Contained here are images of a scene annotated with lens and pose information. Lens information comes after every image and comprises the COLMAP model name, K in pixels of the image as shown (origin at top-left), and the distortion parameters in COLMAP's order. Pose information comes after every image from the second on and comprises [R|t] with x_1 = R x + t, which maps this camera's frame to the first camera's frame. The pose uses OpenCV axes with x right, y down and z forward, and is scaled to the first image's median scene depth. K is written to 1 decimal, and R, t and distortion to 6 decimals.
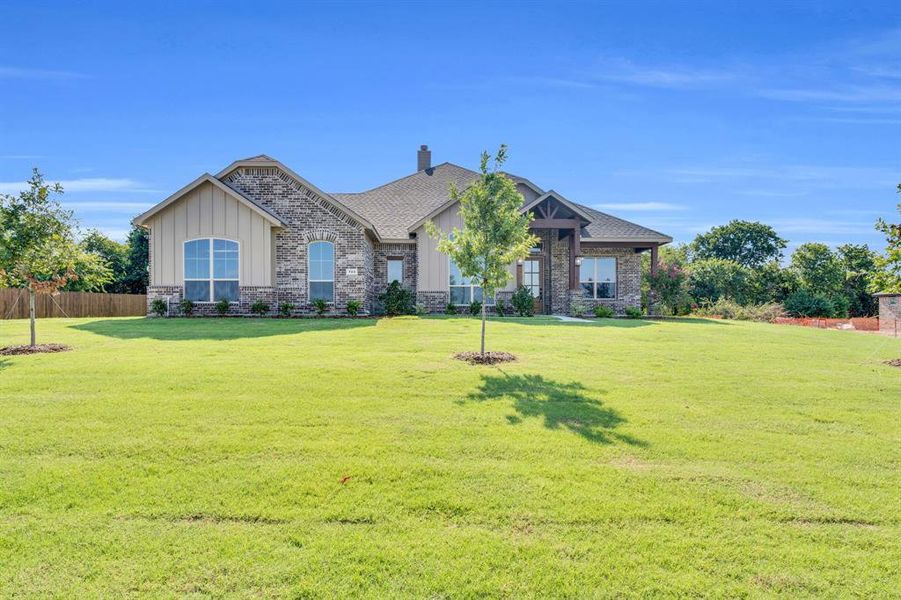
lens RADIAL K [[513.5, 0, 448.4], [0, 513.5, 312.6], [0, 0, 1]] dist [0.002258, -0.000432]
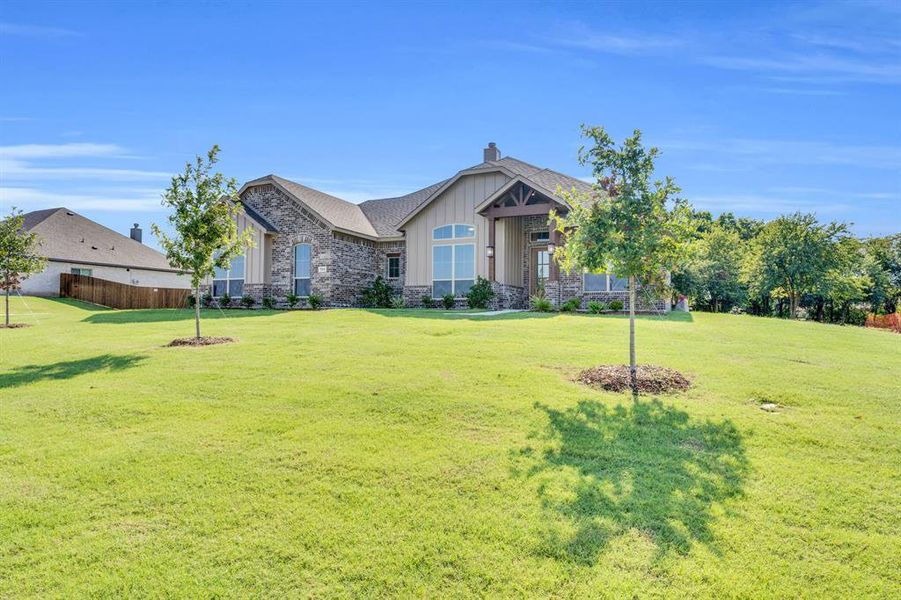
lens RADIAL K [[509.7, 0, 449.0], [0, 509.7, 284.3], [0, 0, 1]] dist [-0.004949, 0.000071]
pose [[0.889613, -0.018734, -0.456330, 0.564759], [-0.005423, 0.998655, -0.051571, 0.008978], [0.456682, 0.048353, 0.888315, 0.142913]]
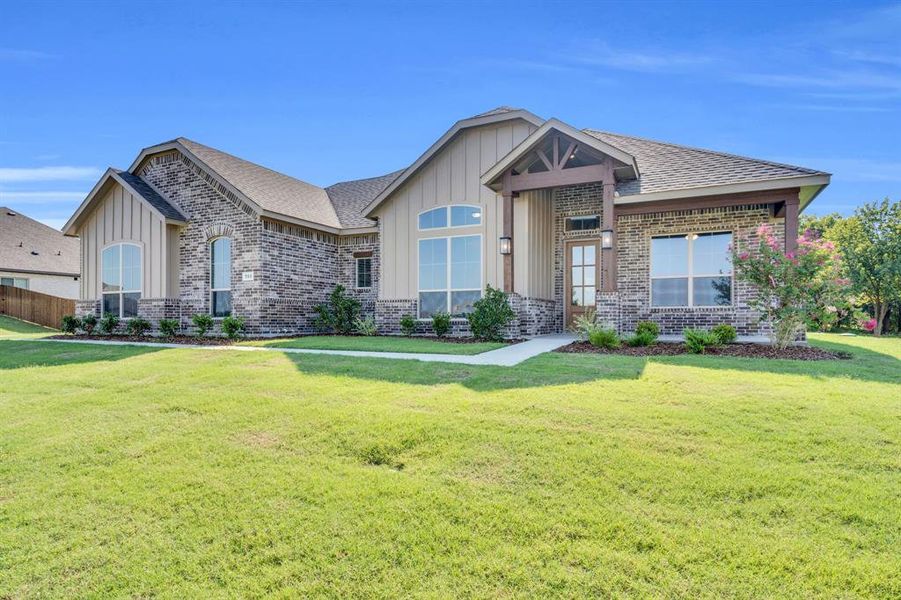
lens RADIAL K [[513.5, 0, 446.5], [0, 513.5, 307.2], [0, 0, 1]] dist [0.002258, -0.000432]
pose [[0.877470, -0.010392, -0.479519, 0.410963], [0.002279, 0.999844, -0.017499, -0.022213], [0.479626, 0.014262, 0.877357, 0.496897]]
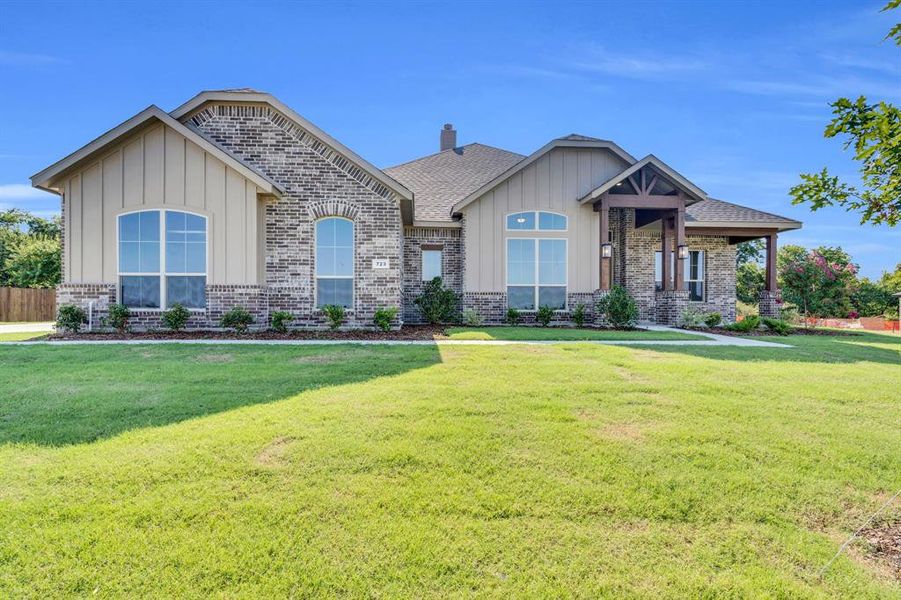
lens RADIAL K [[441.0, 0, 451.1], [0, 441.0, 304.3], [0, 0, 1]] dist [0.000246, 0.002859]
pose [[0.999306, 0.002587, 0.037148, -0.118481], [-0.002405, 0.999985, -0.004966, -0.024303], [-0.037161, 0.004873, 0.999297, 0.424989]]
